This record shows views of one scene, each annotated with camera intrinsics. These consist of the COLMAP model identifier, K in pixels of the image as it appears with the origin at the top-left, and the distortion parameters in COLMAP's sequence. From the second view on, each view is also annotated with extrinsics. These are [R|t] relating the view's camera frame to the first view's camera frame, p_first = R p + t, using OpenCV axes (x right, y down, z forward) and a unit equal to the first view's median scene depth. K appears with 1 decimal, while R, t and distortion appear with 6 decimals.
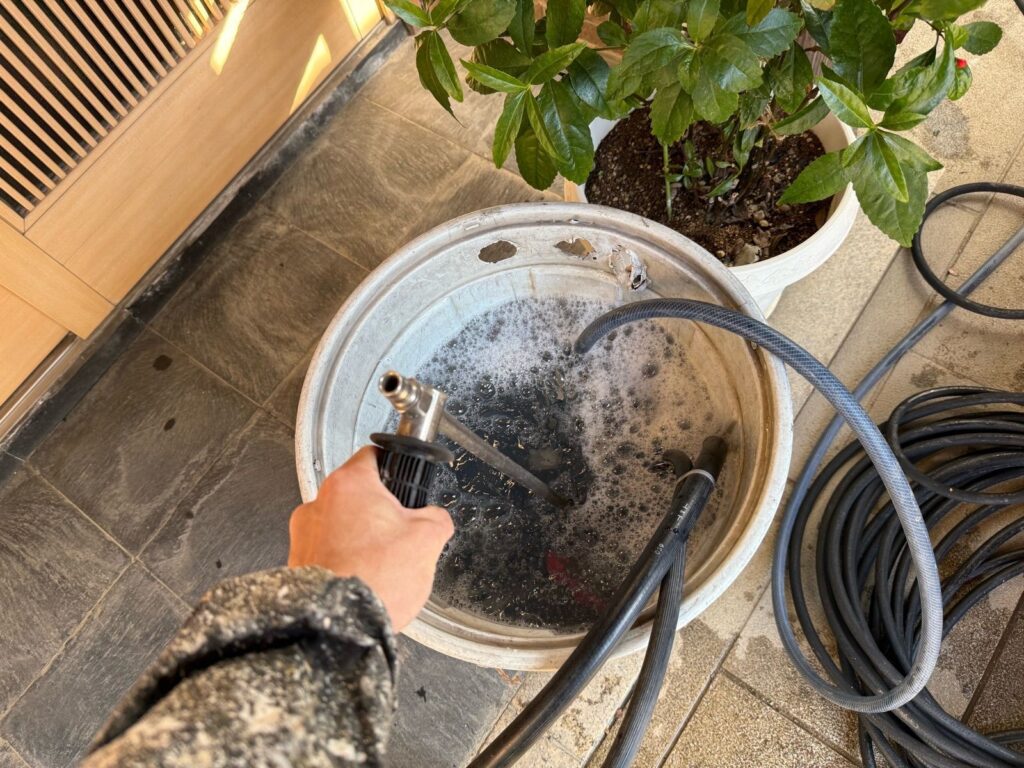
lens RADIAL K [[722.8, 0, 510.6], [0, 722.8, 387.7], [0, 0, 1]] dist [-0.001951, -0.020702]
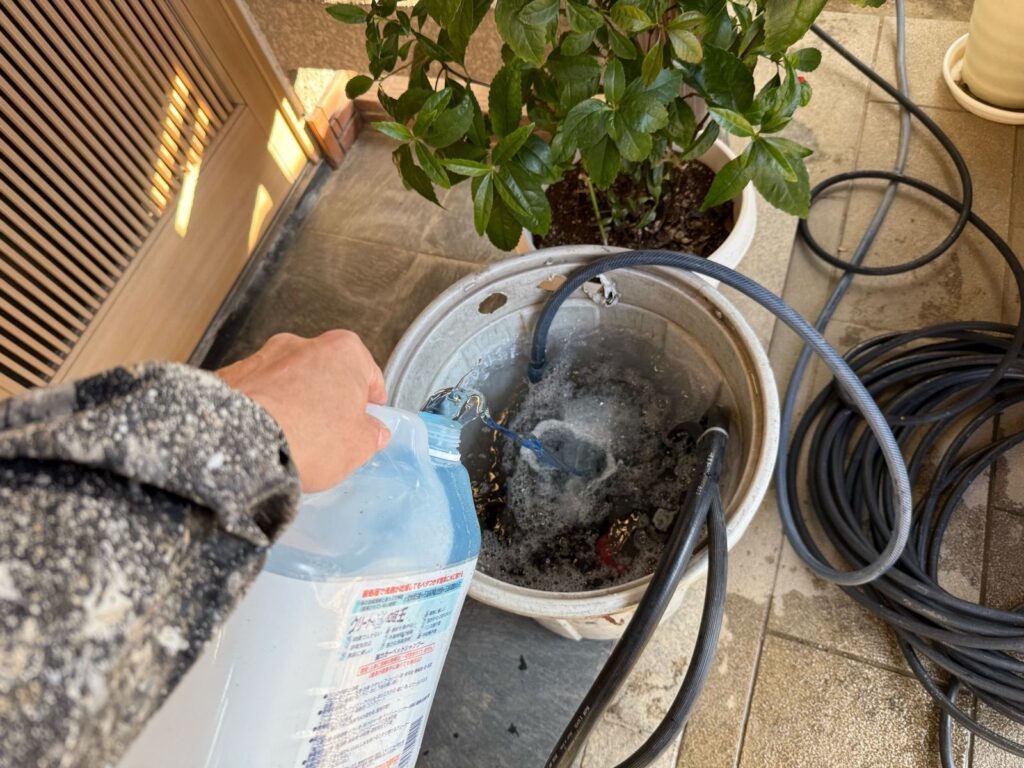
lens RADIAL K [[722.8, 0, 515.6], [0, 722.8, 374.9], [0, 0, 1]] dist [-0.001951, -0.020702]
pose [[0.962363, -0.249149, 0.108550, -0.107899], [0.262908, 0.954660, -0.139655, 0.078987], [-0.068833, 0.162937, 0.984232, -0.127021]]
